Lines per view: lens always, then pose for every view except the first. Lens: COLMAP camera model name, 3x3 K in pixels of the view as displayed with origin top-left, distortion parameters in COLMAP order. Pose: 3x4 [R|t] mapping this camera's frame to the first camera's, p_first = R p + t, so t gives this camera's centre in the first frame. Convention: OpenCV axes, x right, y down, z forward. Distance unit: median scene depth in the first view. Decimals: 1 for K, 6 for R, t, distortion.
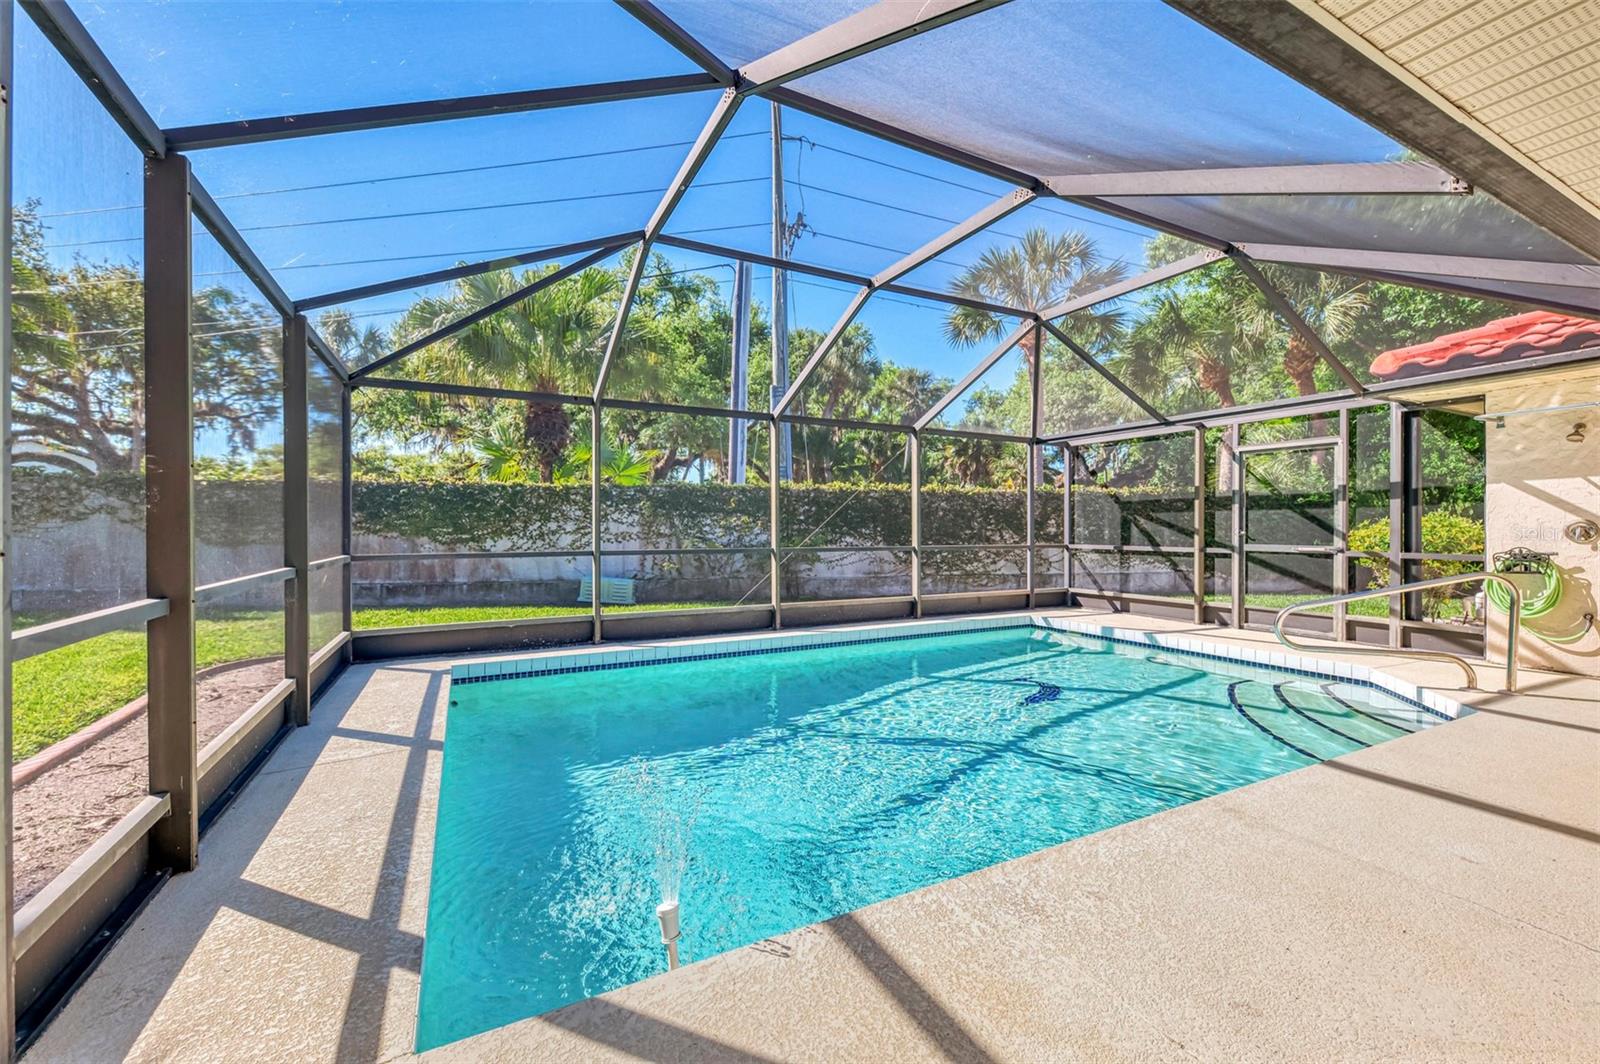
lens RADIAL K [[638.6, 0, 769.8], [0, 638.6, 523.6], [0, 0, 1]] dist [0.008311, -0.007226]
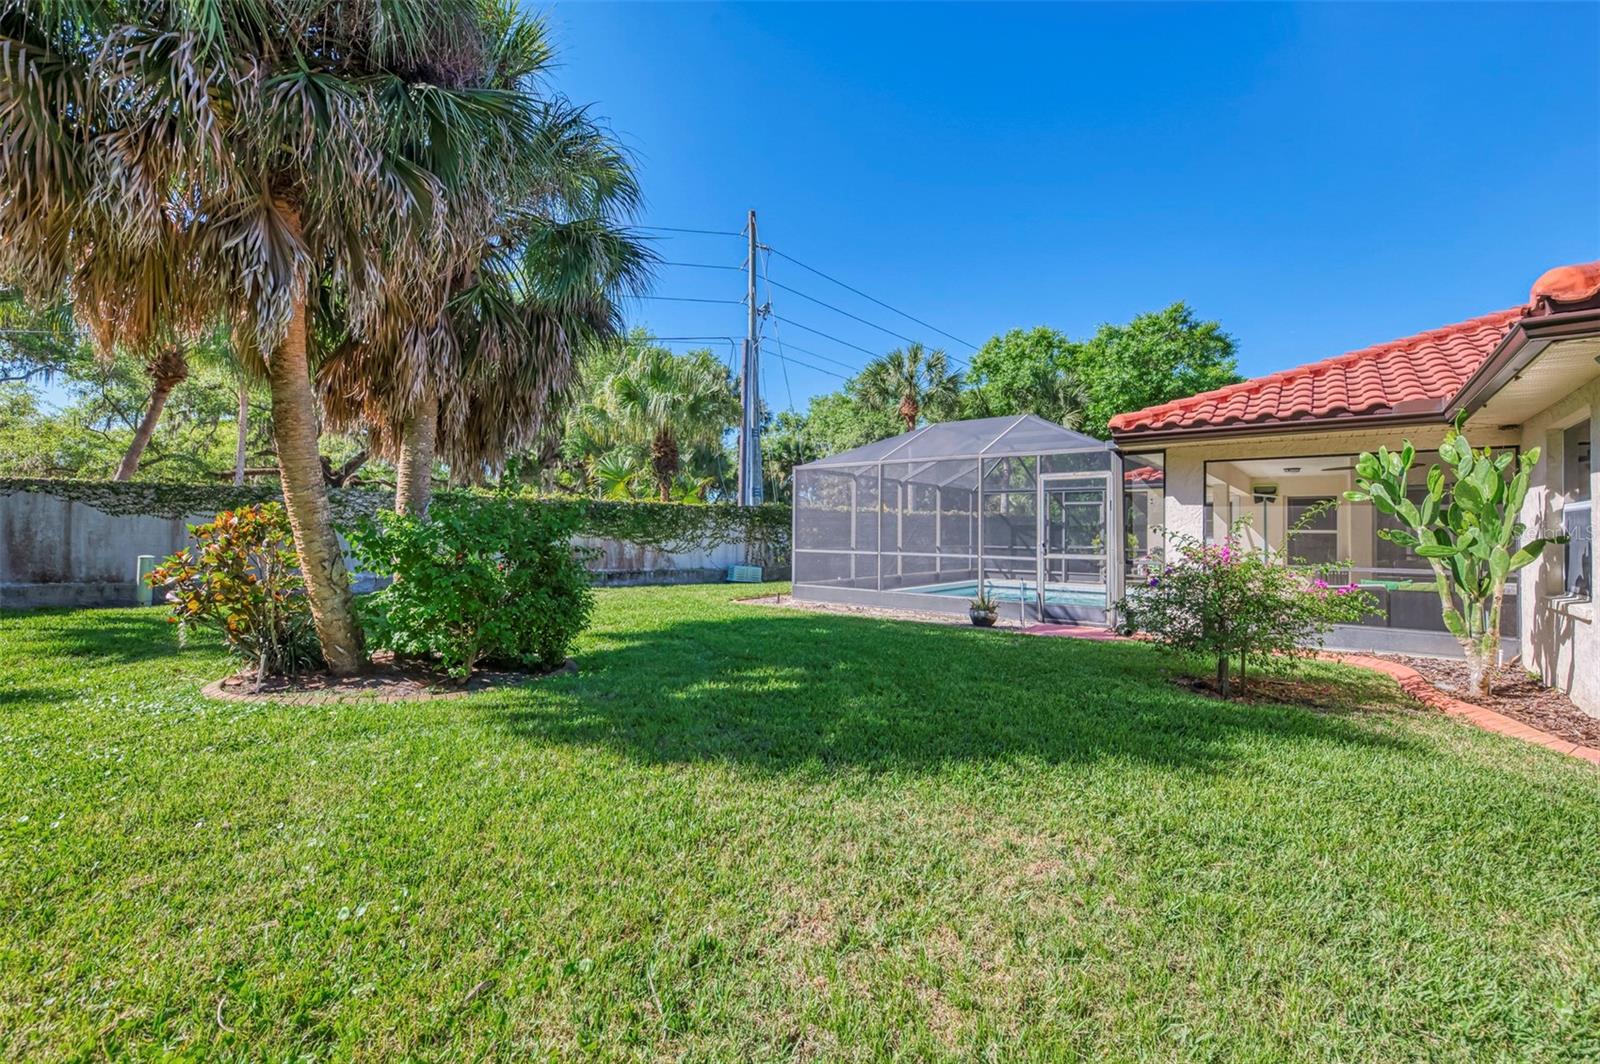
lens RADIAL K [[677.1, 0, 796.7], [0, 677.1, 536.2], [0, 0, 1]] dist [-0.001782, -0.000131]
pose [[0.905076, 0.006300, 0.425202, -0.858304], [-0.009052, 0.999949, 0.004452, 0.003454], [-0.425153, -0.007878, 0.905087, -0.565689]]
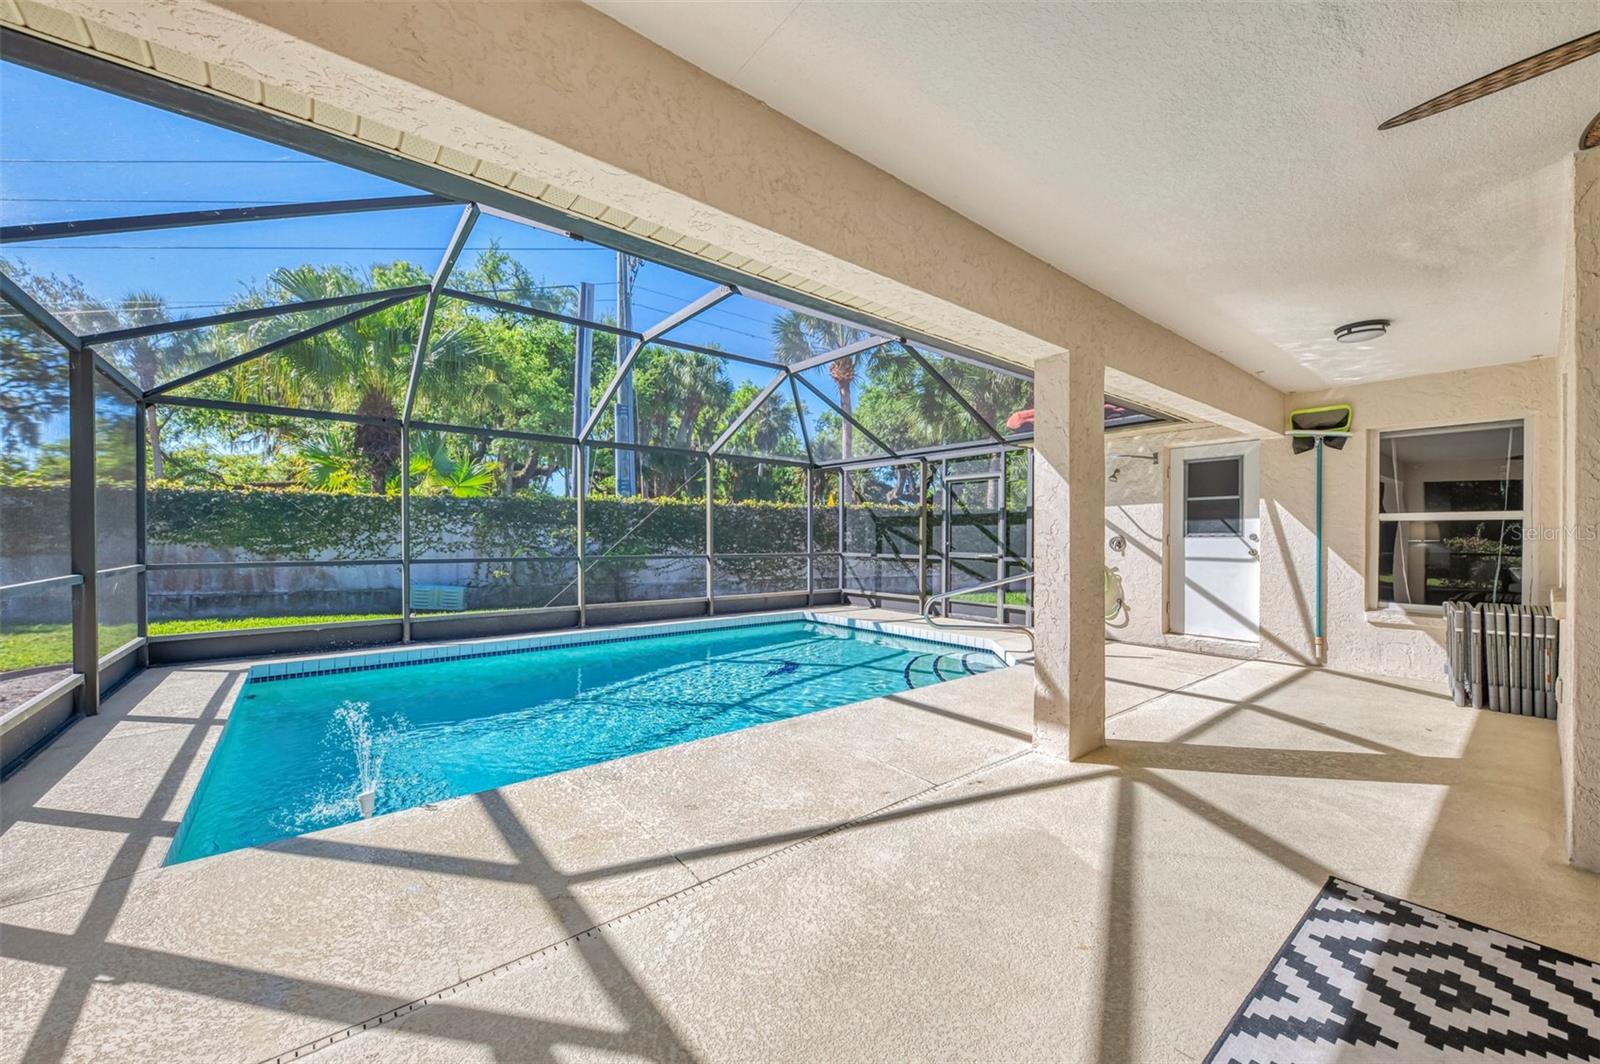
lens RADIAL K [[638.6, 0, 774.1], [0, 638.6, 538.6], [0, 0, 1]] dist [0.008311, -0.007226]
pose [[0.983885, 0.001581, 0.178798, 0.099517], [-0.003328, 0.999950, 0.009473, -0.003898], [-0.178774, -0.009916, 0.983840, -0.125798]]
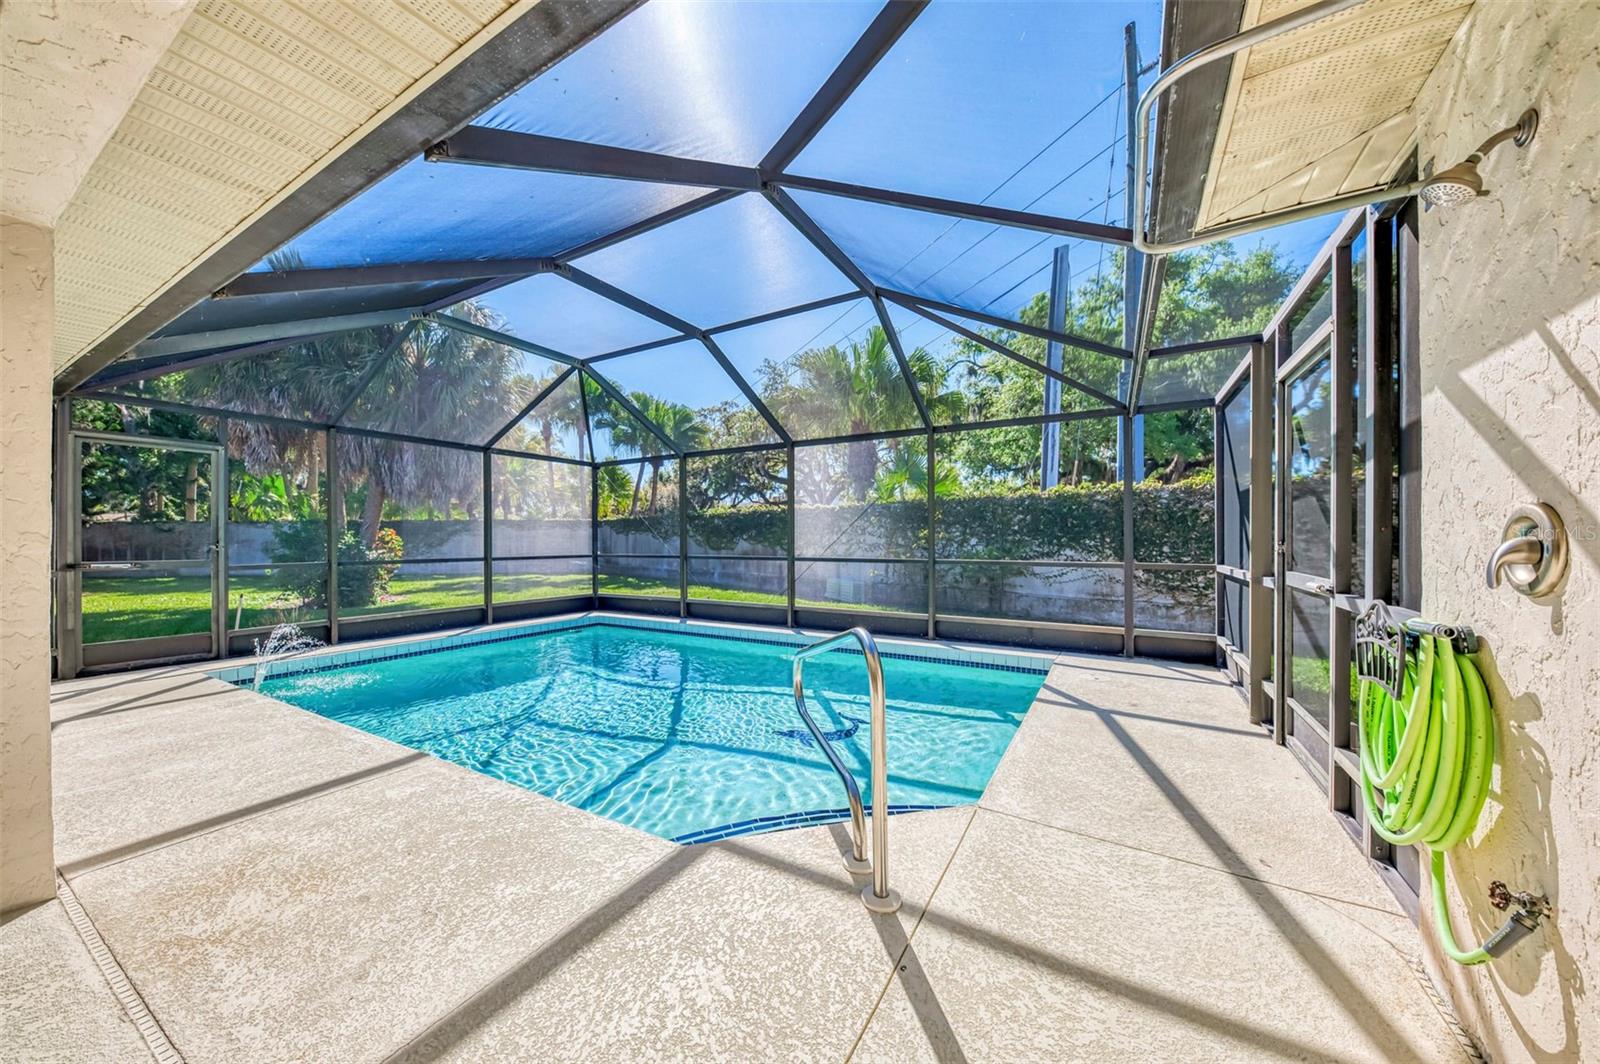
lens RADIAL K [[567.2, 0, 764.0], [0, 567.2, 544.9], [0, 0, 1]] dist [-0.001984, -0.000047]
pose [[0.527507, 0.006521, -0.849526, 0.563021], [0.009292, 0.999866, 0.013445, 0.000974], [0.849500, -0.014986, 0.527376, 0.270969]]
